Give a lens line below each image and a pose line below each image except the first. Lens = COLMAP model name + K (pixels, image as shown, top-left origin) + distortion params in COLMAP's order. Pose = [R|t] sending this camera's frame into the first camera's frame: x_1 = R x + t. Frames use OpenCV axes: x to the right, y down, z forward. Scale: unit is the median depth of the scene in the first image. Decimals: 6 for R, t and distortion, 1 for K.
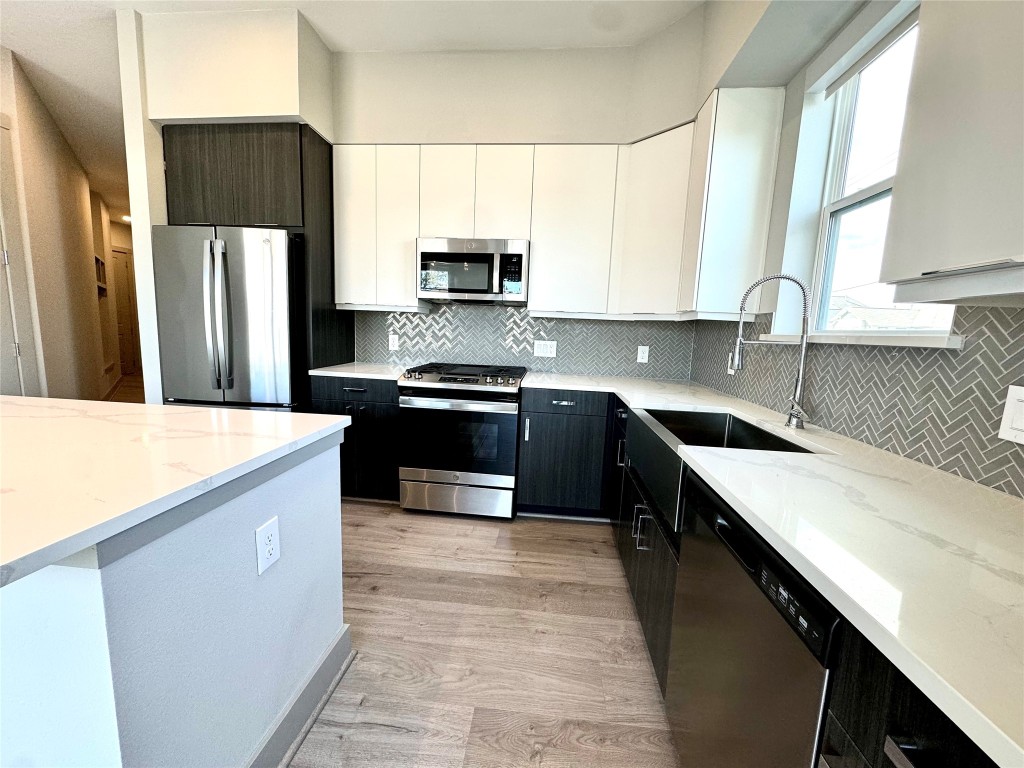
lens RADIAL K [[408.3, 0, 511.6], [0, 408.3, 382.9], [0, 0, 1]] dist [-0.001685, -0.000173]
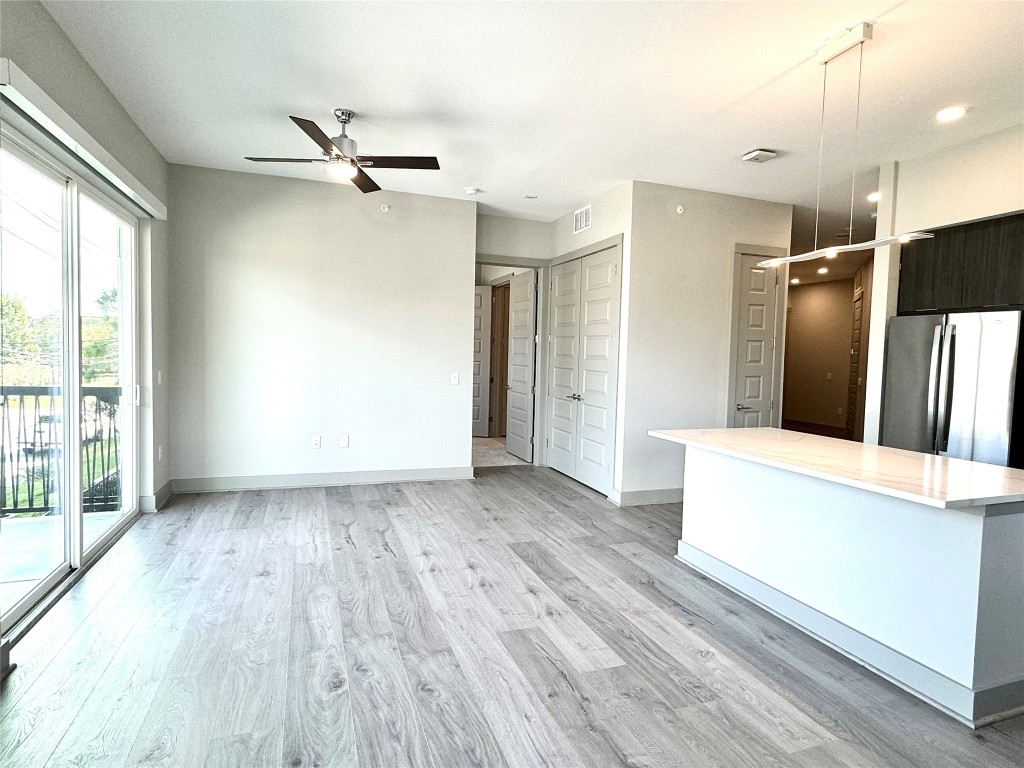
lens RADIAL K [[555.5, 0, 512.0], [0, 555.5, 384.0], [0, 0, 1]] dist [-0.003569, 0.000854]
pose [[0.427784, 0.020388, -0.903651, 0.196781], [-0.126827, 0.991209, -0.037676, 0.041908], [0.894939, 0.130725, 0.426609, -0.801445]]
